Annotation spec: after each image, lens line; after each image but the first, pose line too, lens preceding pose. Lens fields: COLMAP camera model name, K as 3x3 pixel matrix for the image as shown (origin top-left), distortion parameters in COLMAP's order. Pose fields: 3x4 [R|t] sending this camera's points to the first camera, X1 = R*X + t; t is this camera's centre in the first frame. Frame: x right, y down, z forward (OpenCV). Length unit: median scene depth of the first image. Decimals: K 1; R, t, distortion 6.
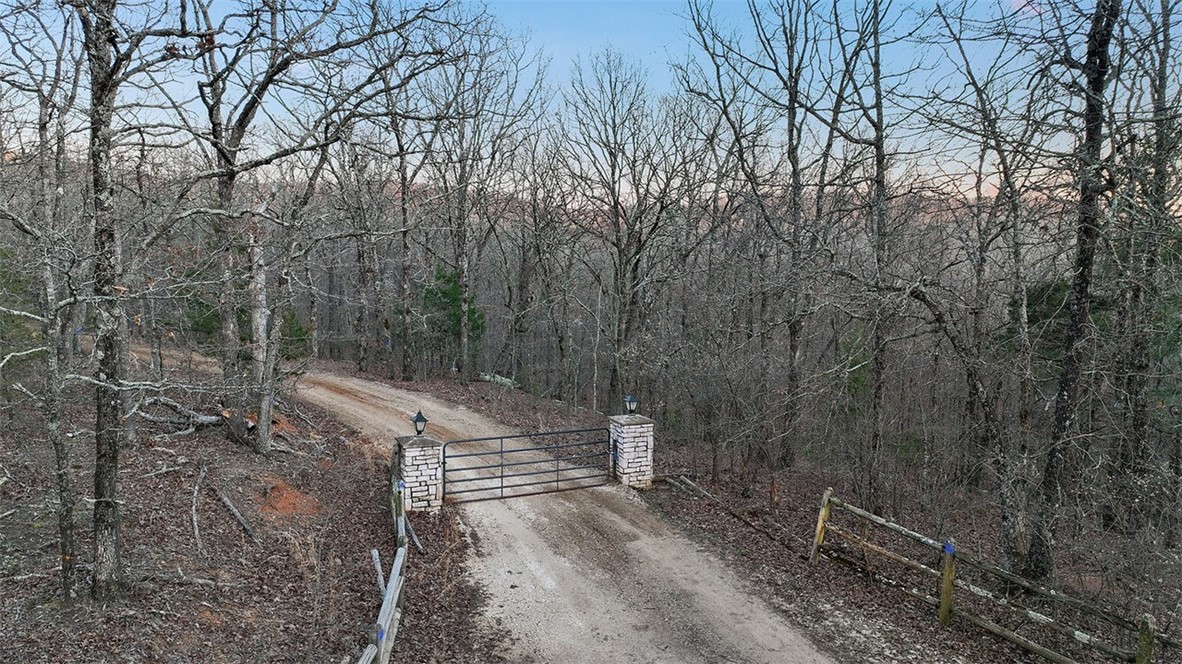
lens RADIAL K [[815.7, 0, 592.6], [0, 815.7, 333.7], [0, 0, 1]] dist [-0.000276, 0.001719]
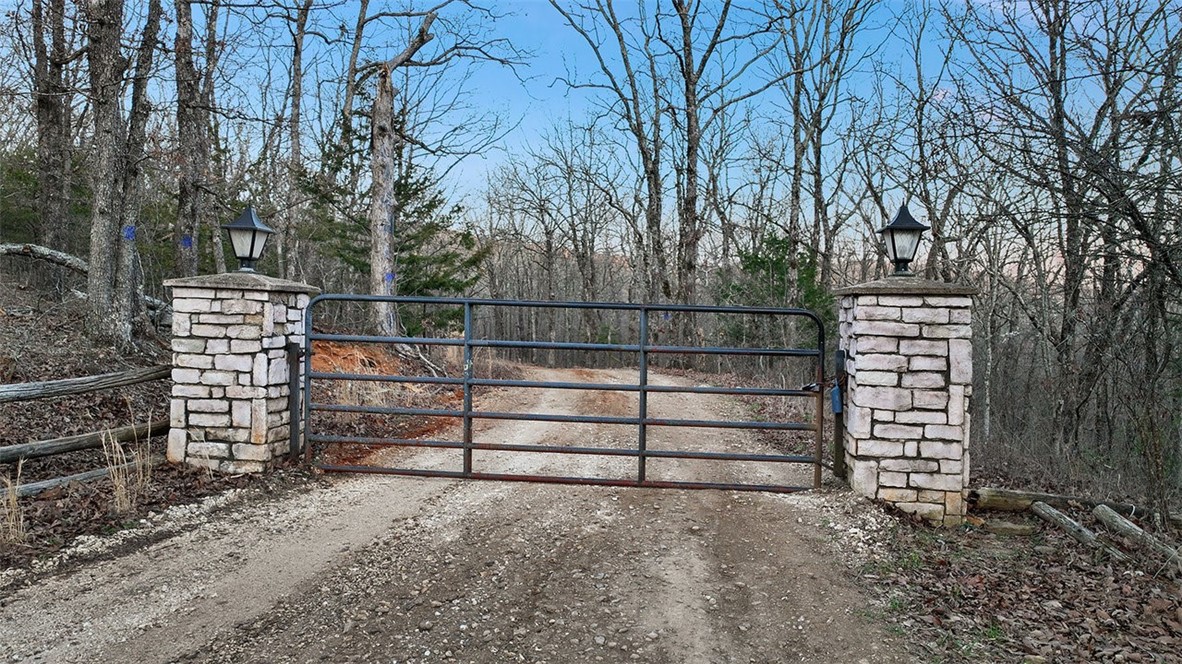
lens RADIAL K [[815.7, 0, 591.5], [0, 815.7, 325.5], [0, 0, 1]] dist [-0.000276, 0.001719]
pose [[0.854372, 0.012227, -0.519518, 0.123899], [-0.062529, 0.994878, -0.079417, 0.171514], [0.515887, 0.100336, 0.850761, 0.768499]]
